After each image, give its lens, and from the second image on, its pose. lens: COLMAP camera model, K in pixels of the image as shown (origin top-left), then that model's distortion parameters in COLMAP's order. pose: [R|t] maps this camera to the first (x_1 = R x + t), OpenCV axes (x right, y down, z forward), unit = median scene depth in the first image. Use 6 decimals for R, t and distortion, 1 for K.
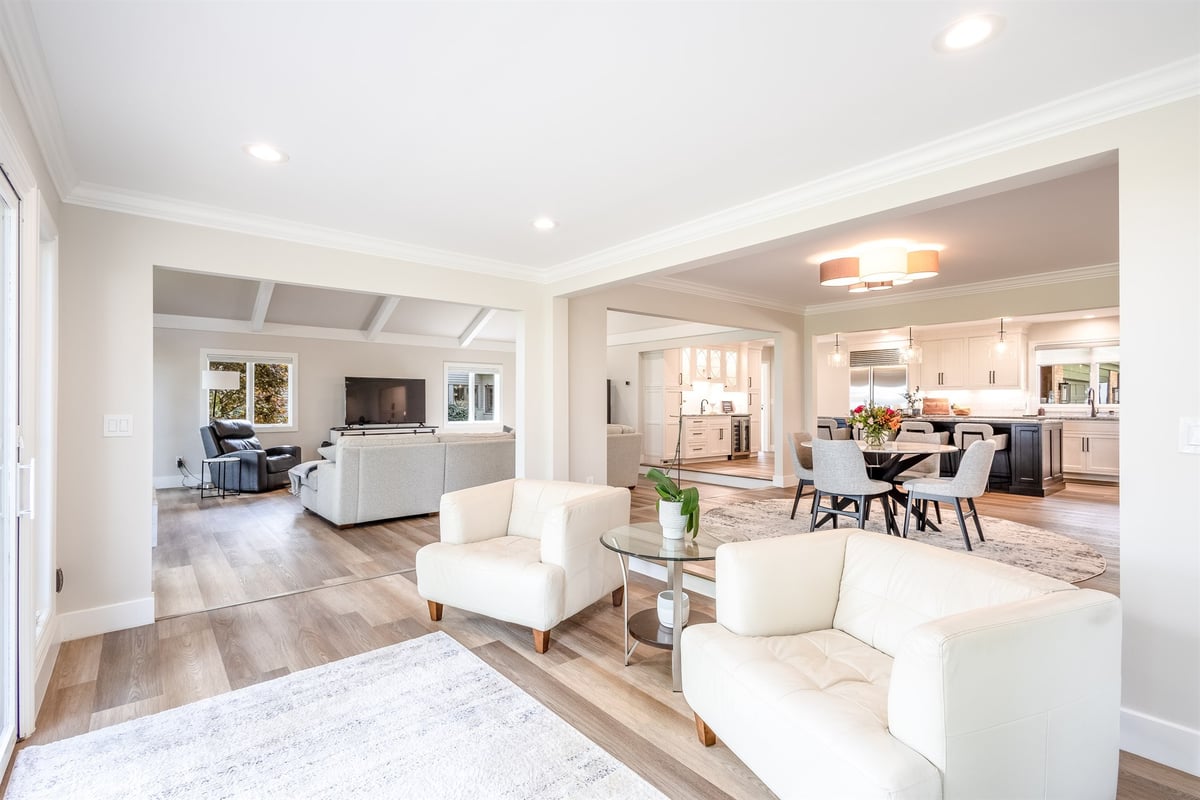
lens RADIAL K [[558.8, 0, 597.1], [0, 558.8, 400.9], [0, 0, 1]] dist [0.009799, -0.000805]
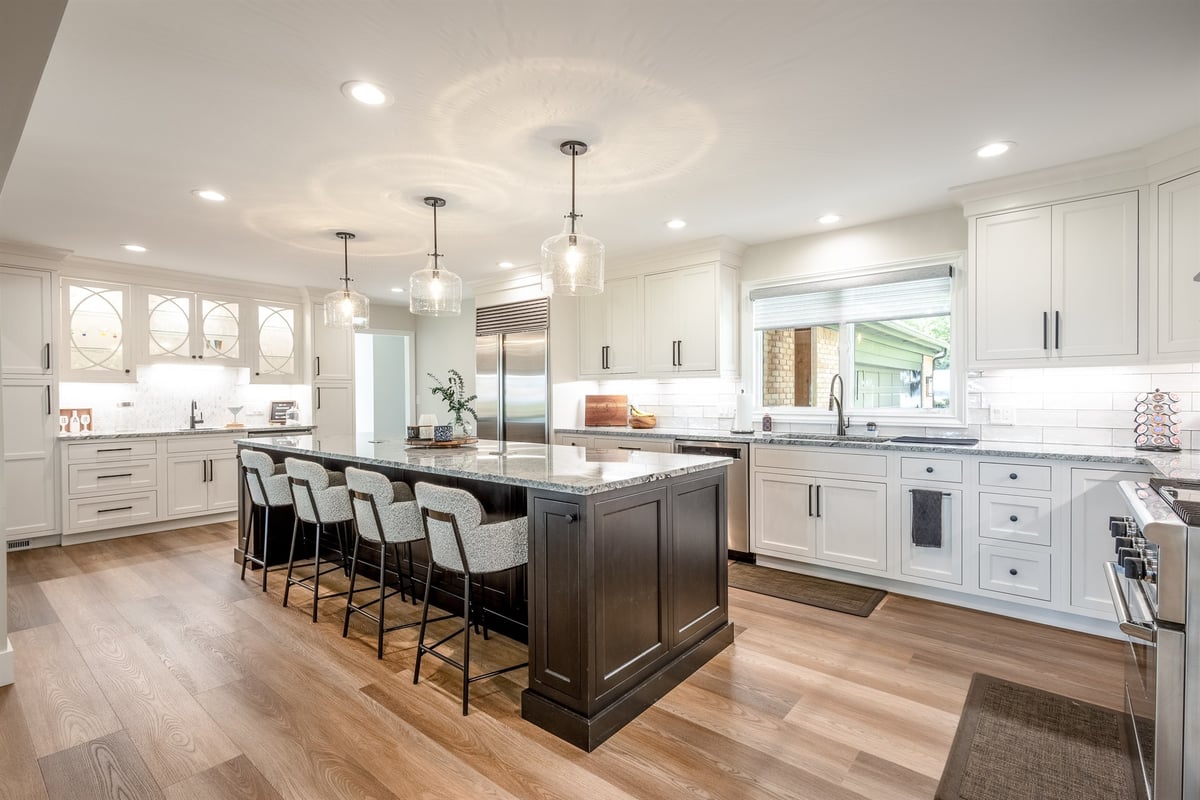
lens RADIAL K [[558.8, 0, 605.0], [0, 558.8, 400.6], [0, 0, 1]] dist [0.009799, -0.000805]
pose [[0.982383, -0.009636, 0.186632, 0.490982], [0.006895, 0.999859, 0.015330, -0.007591], [-0.186753, -0.013773, 0.982310, 0.470348]]
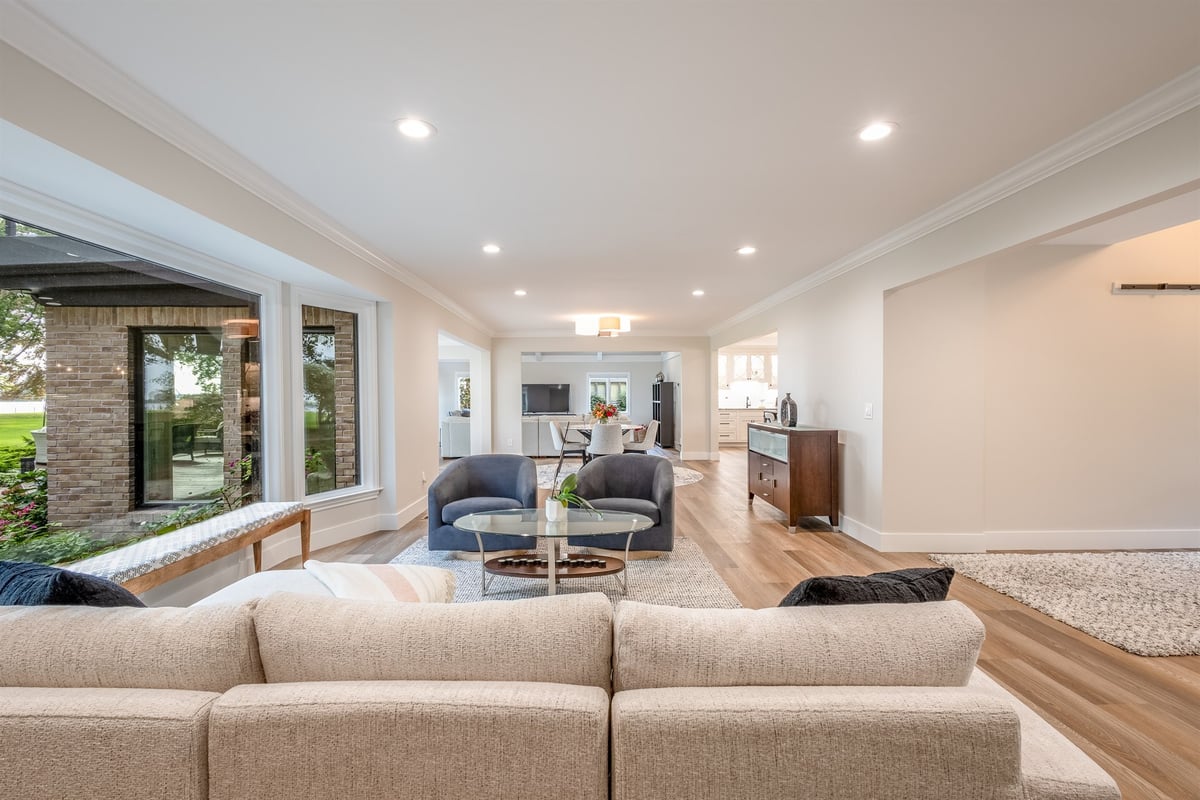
lens RADIAL K [[558.8, 0, 597.1], [0, 558.8, 398.5], [0, 0, 1]] dist [0.009799, -0.000805]
pose [[0.783938, 0.001220, -0.620839, 0.743116], [0.006476, 0.999928, 0.010143, -0.012981], [0.620806, -0.011972, 0.783873, -0.177474]]
